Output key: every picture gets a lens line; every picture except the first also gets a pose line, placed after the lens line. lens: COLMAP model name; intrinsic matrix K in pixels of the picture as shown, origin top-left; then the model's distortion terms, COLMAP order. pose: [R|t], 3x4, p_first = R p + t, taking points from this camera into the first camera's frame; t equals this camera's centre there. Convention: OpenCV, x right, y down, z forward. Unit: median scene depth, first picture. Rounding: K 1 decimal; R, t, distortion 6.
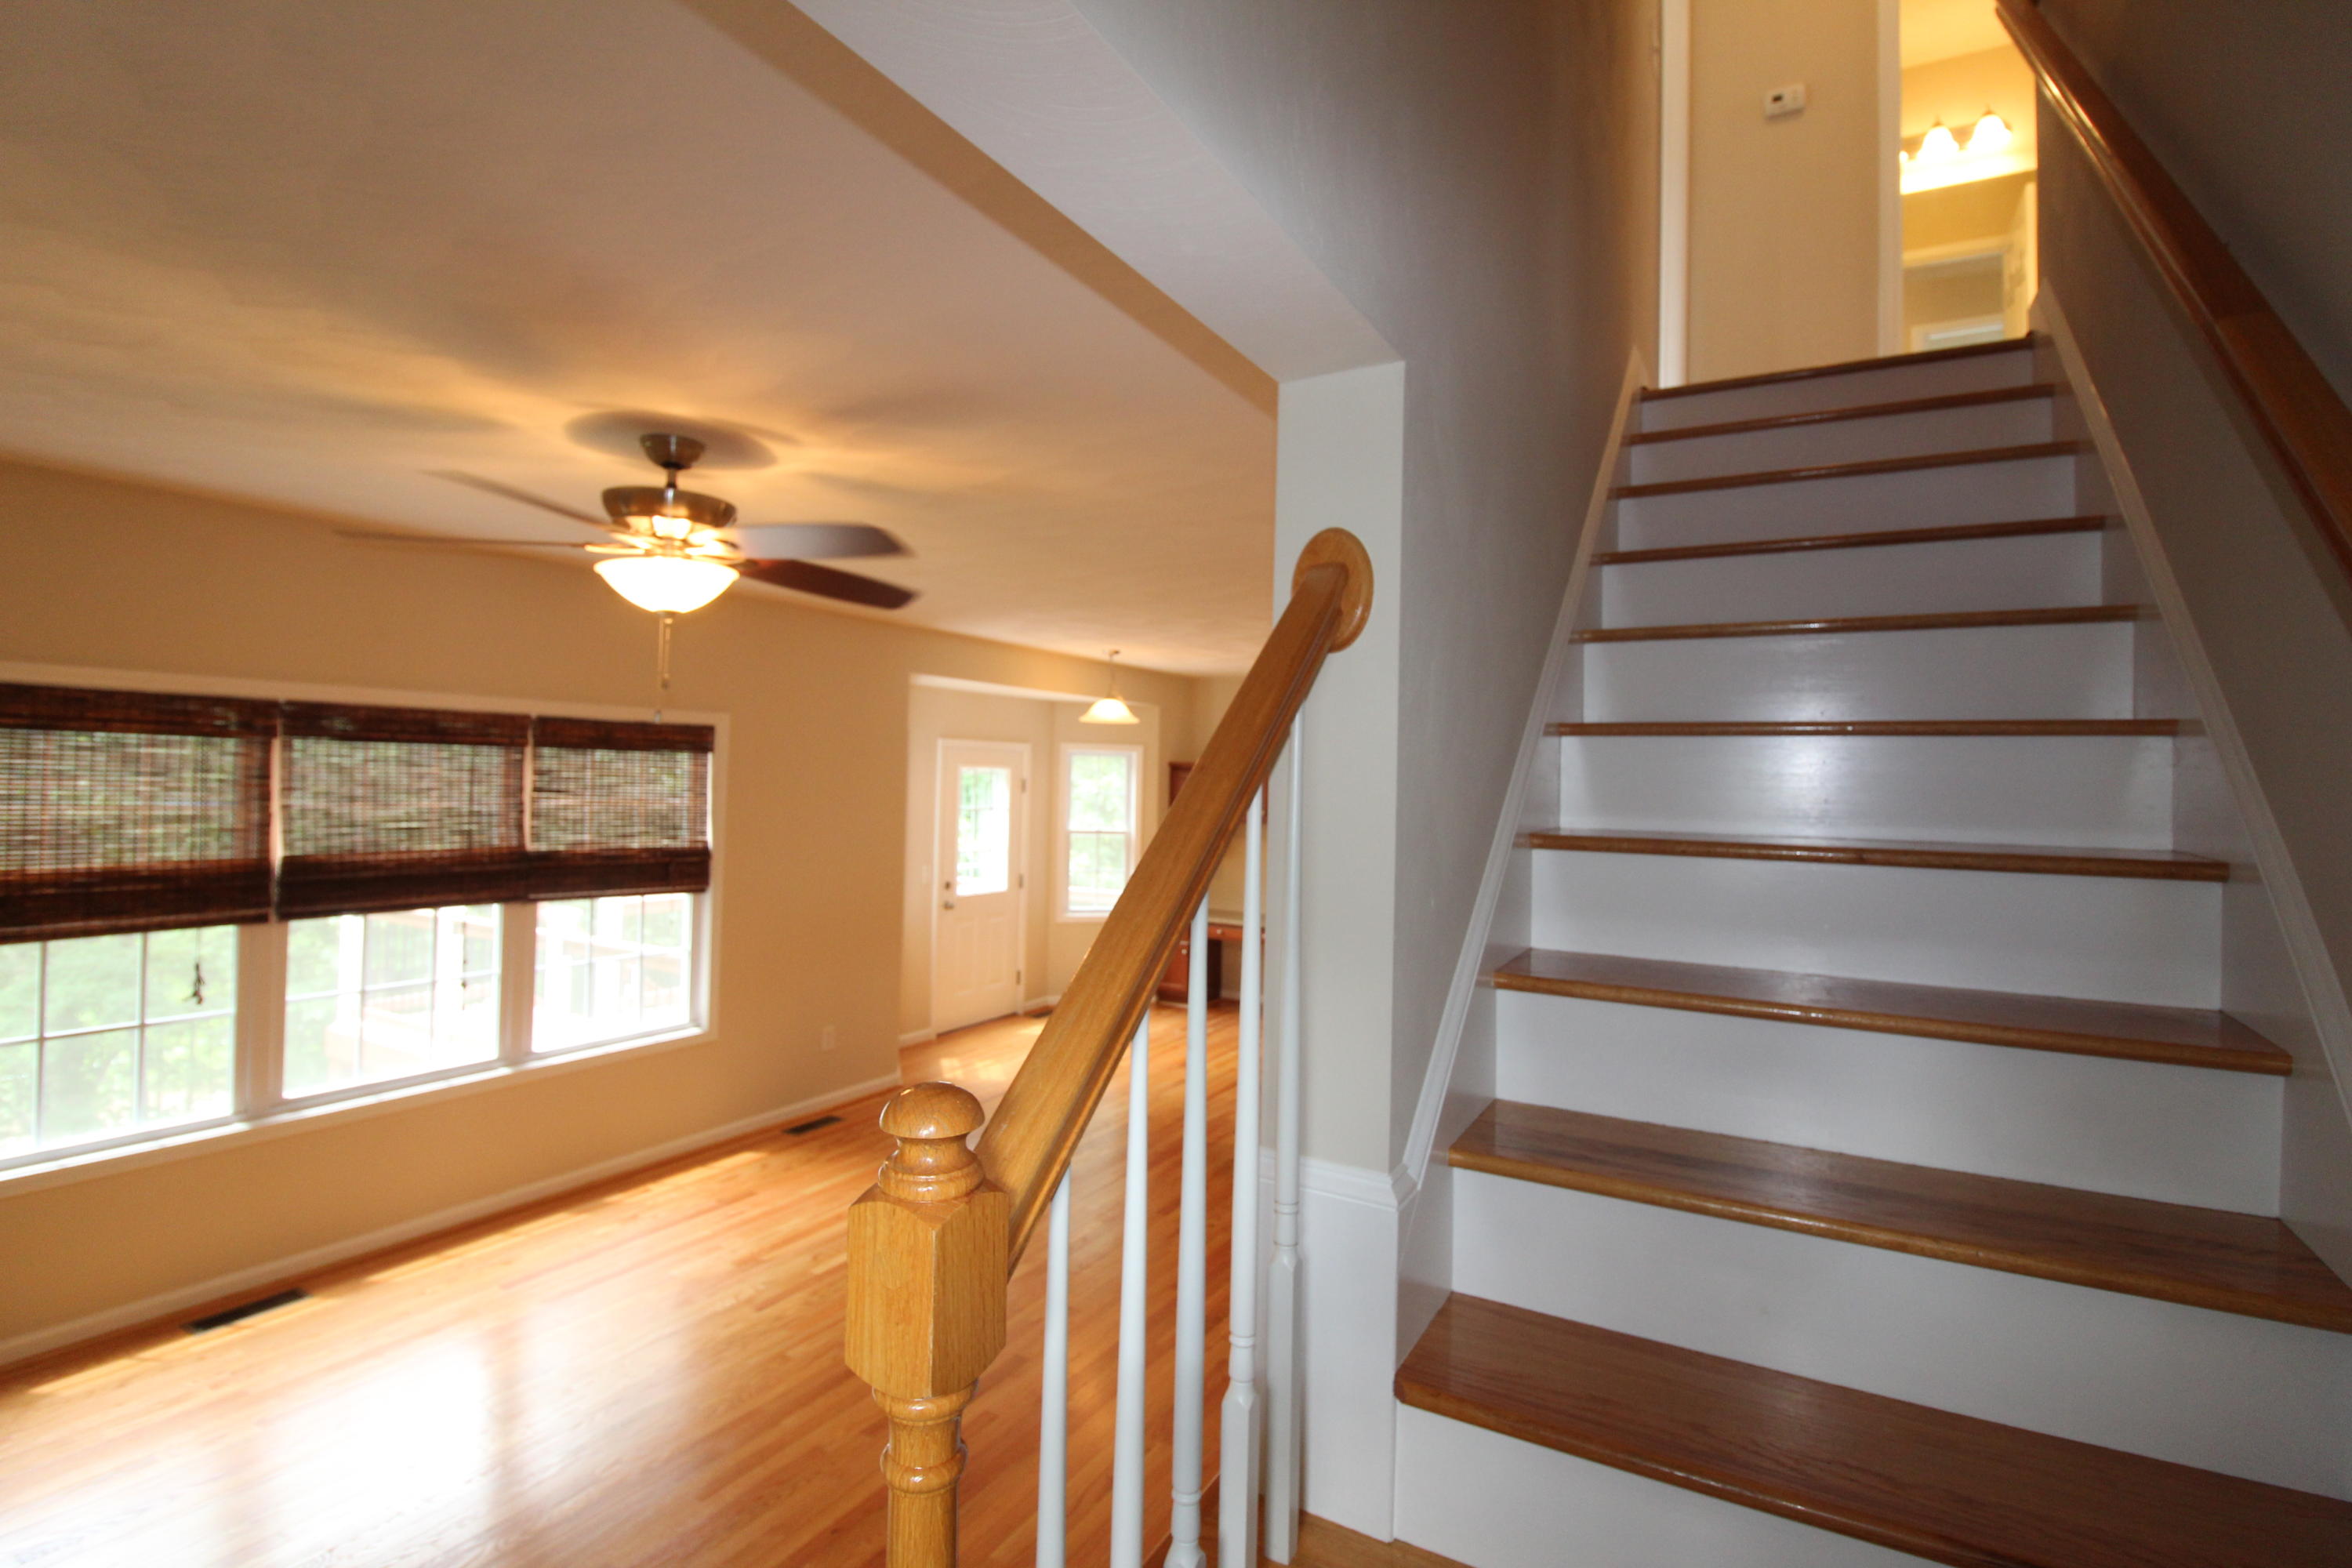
lens RADIAL K [[1089.0, 0, 1176.9], [0, 1089.0, 751.1], [0, 0, 1]] dist [0.000203, -0.013422]
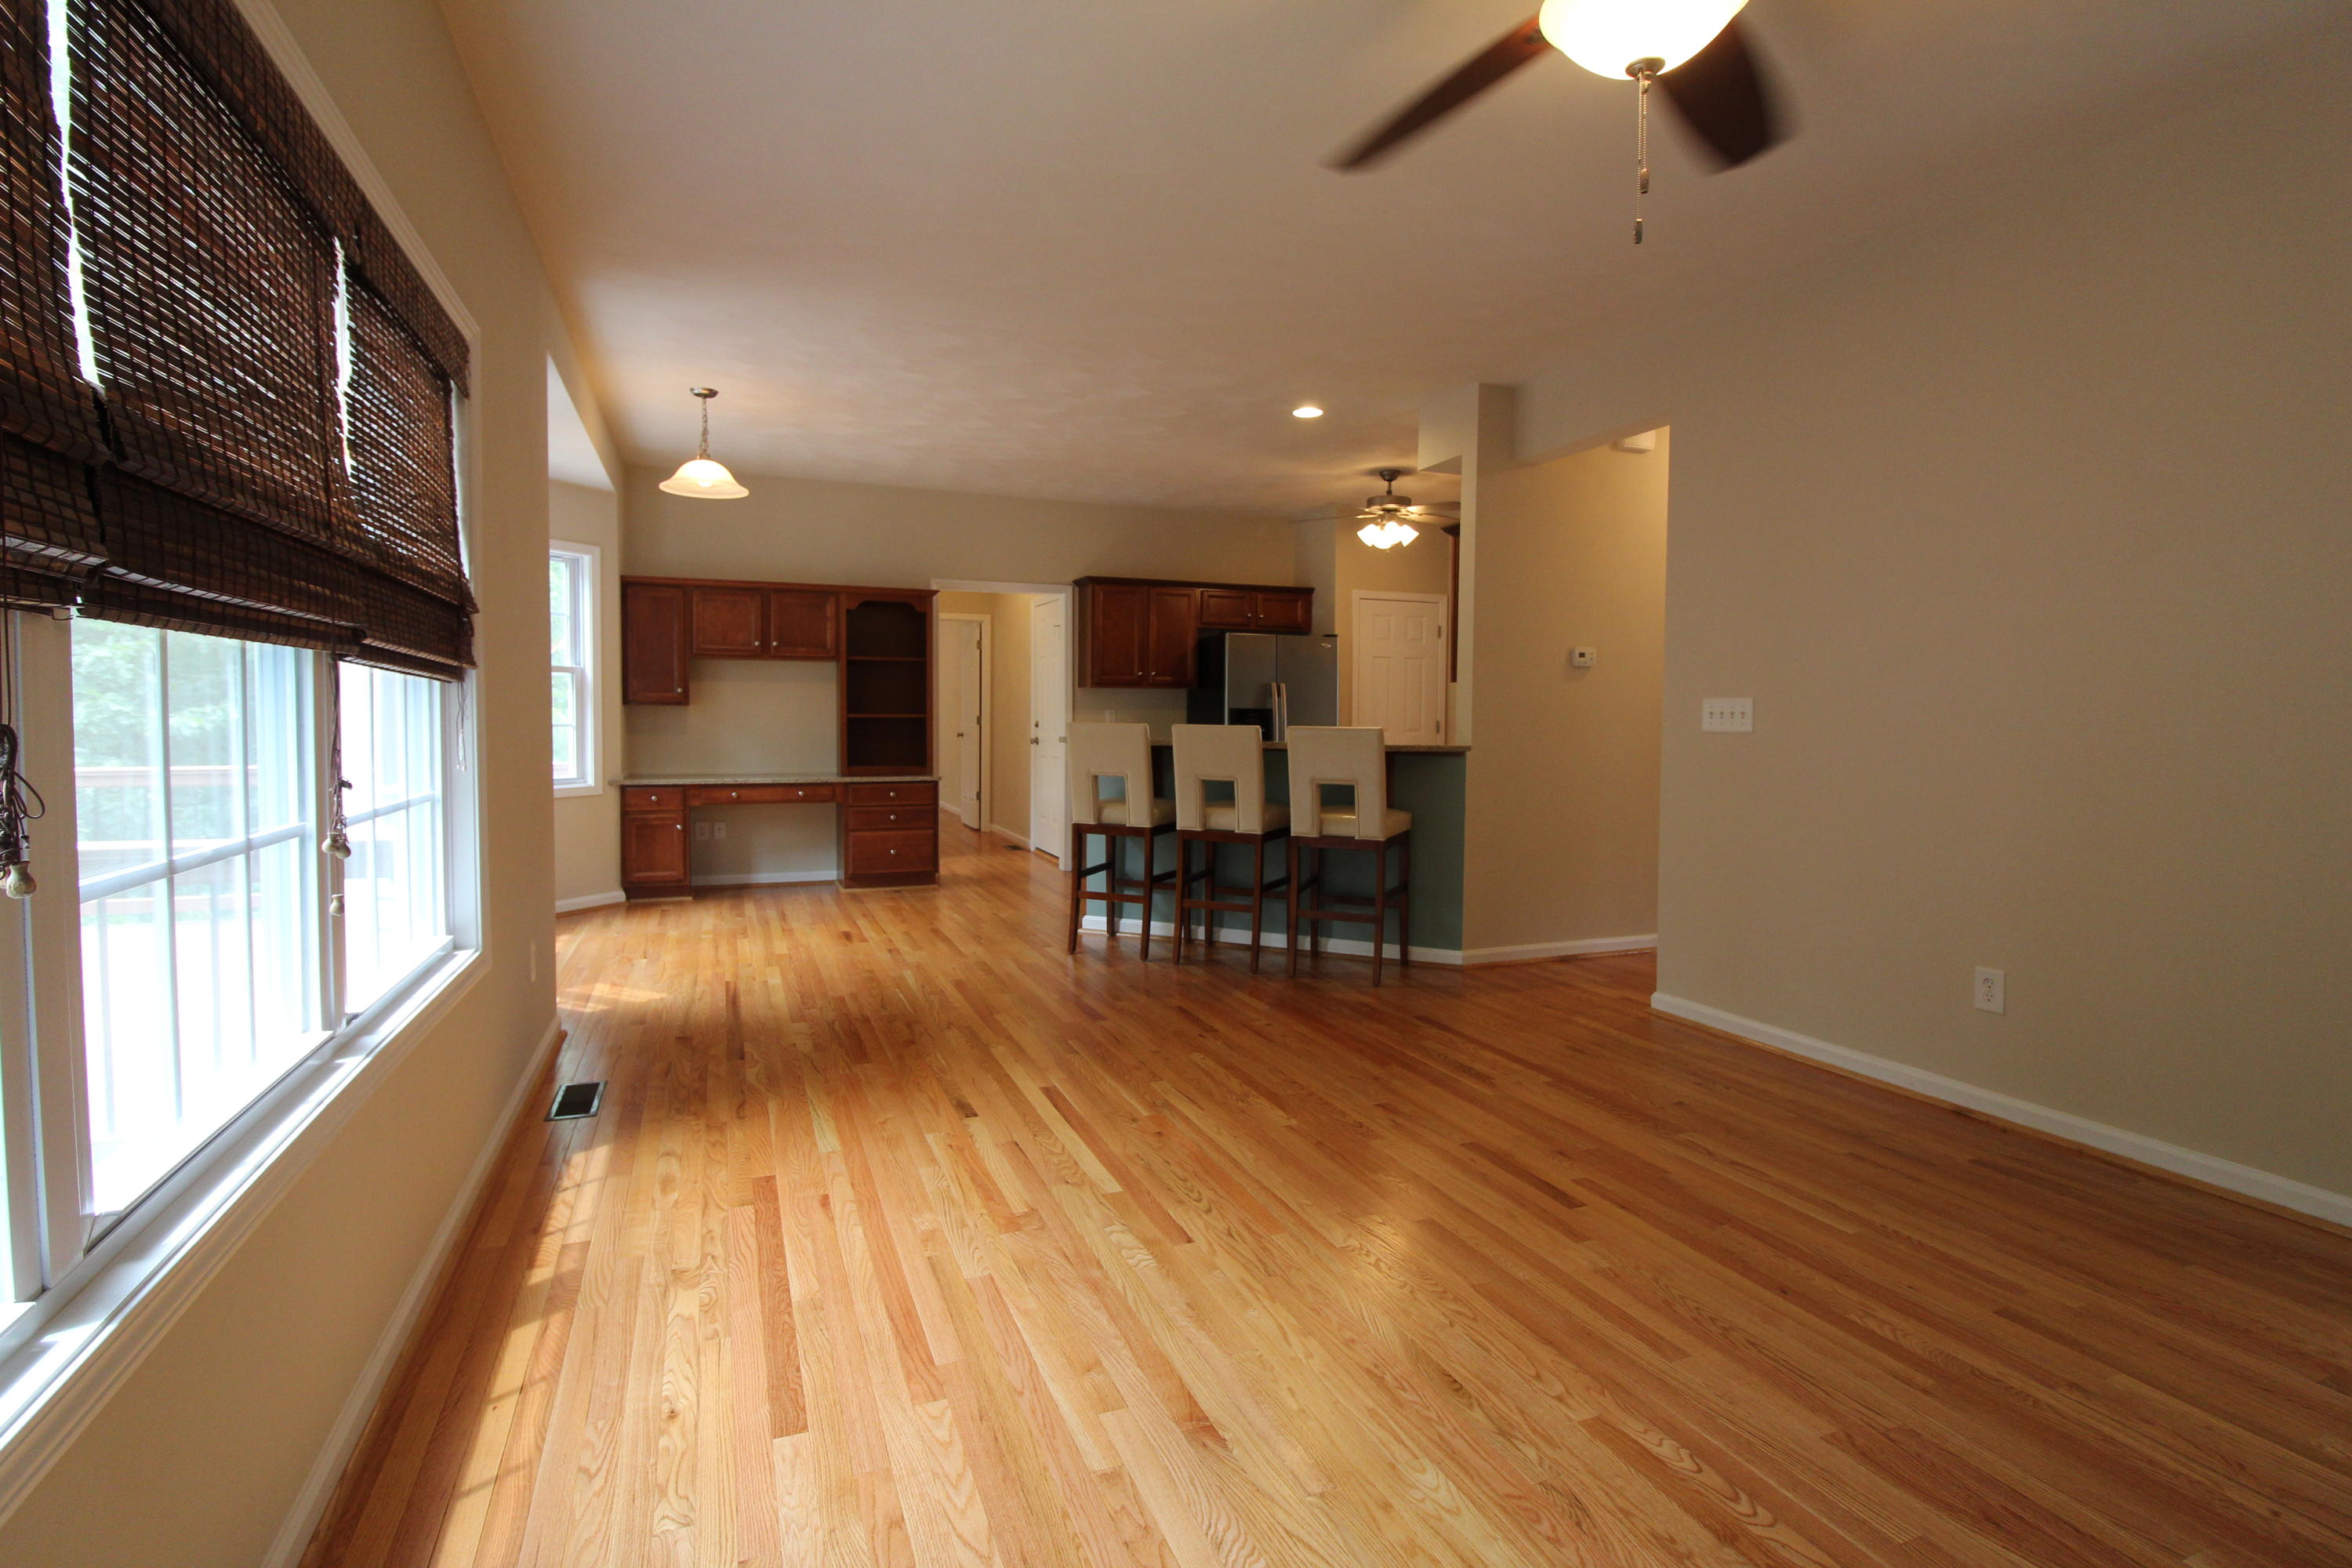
lens RADIAL K [[1122.6, 0, 1172.5], [0, 1122.6, 750.7], [0, 0, 1]] dist [-0.002435, -0.012101]
pose [[0.618798, -0.045032, 0.784258, -0.645611], [-0.012200, 0.997684, 0.066913, 0.126480], [-0.785455, -0.050974, 0.616816, 0.434481]]
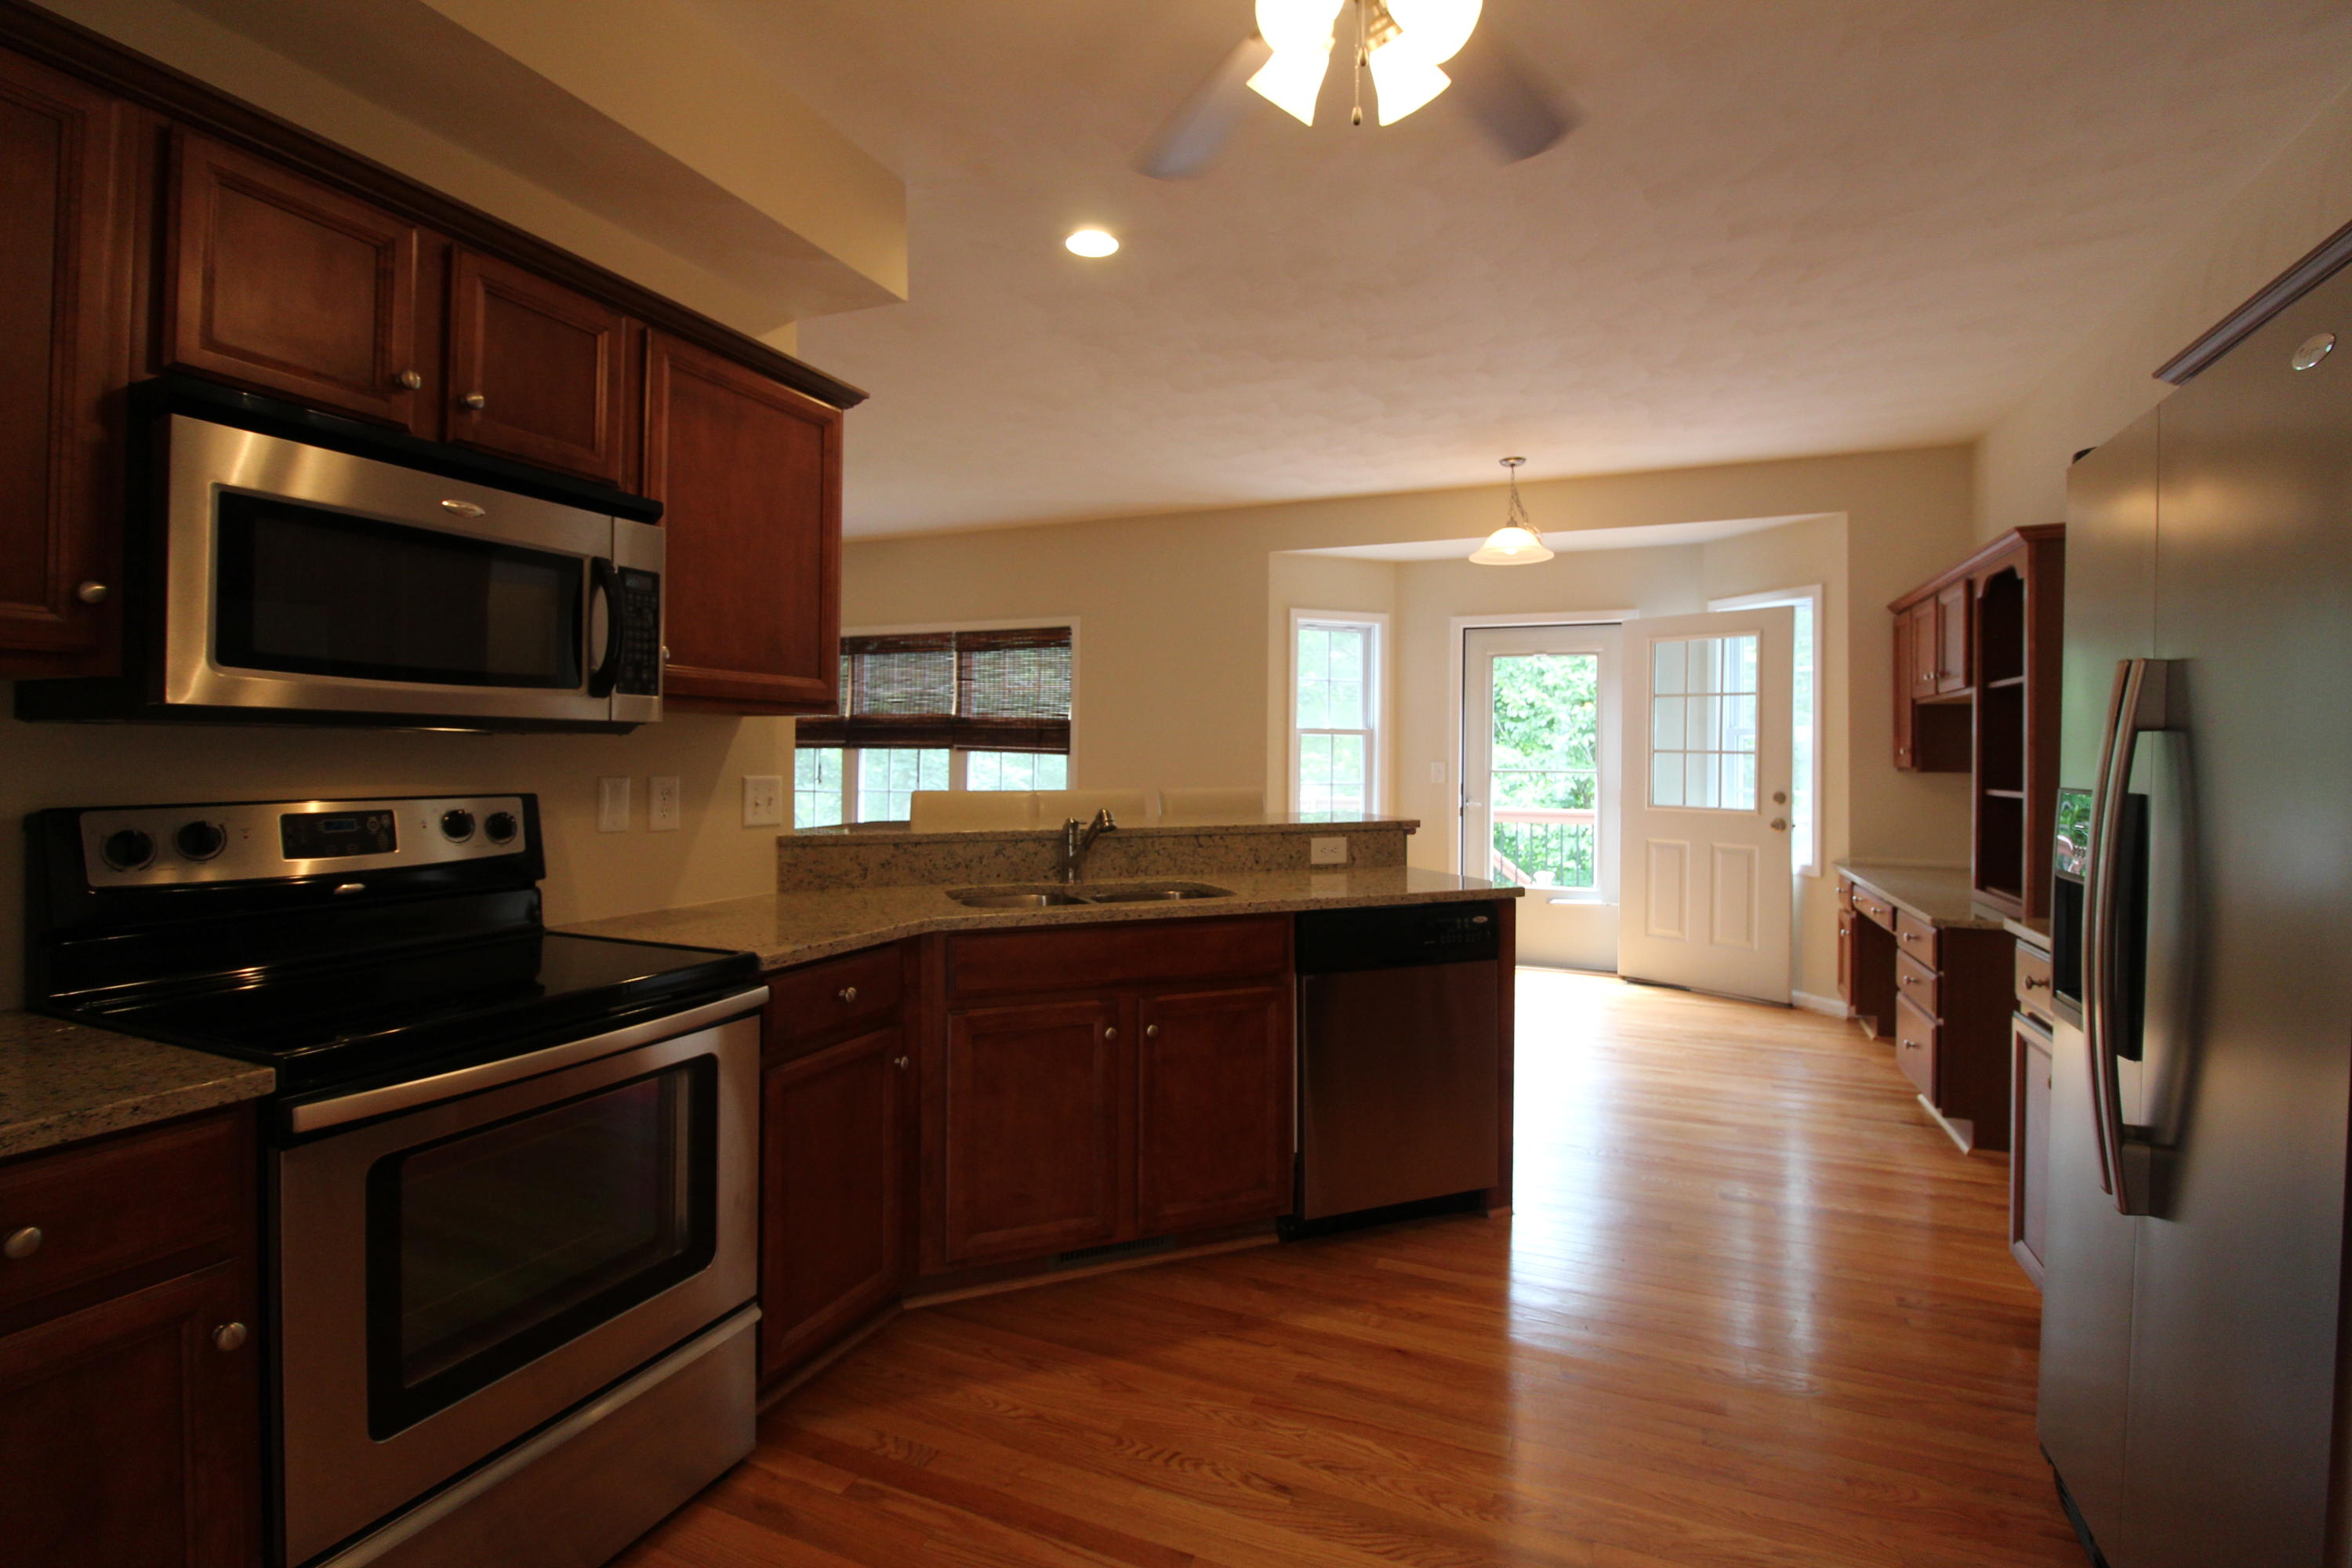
lens RADIAL K [[1089.0, 0, 1176.9], [0, 1089.0, 751.1], [0, 0, 1]] dist [0.000203, -0.013422]
pose [[0.122352, -0.024013, -0.992196, 0.894386], [0.017668, 0.999602, -0.022014, 0.159744], [0.992329, -0.014837, 0.122728, 0.988673]]
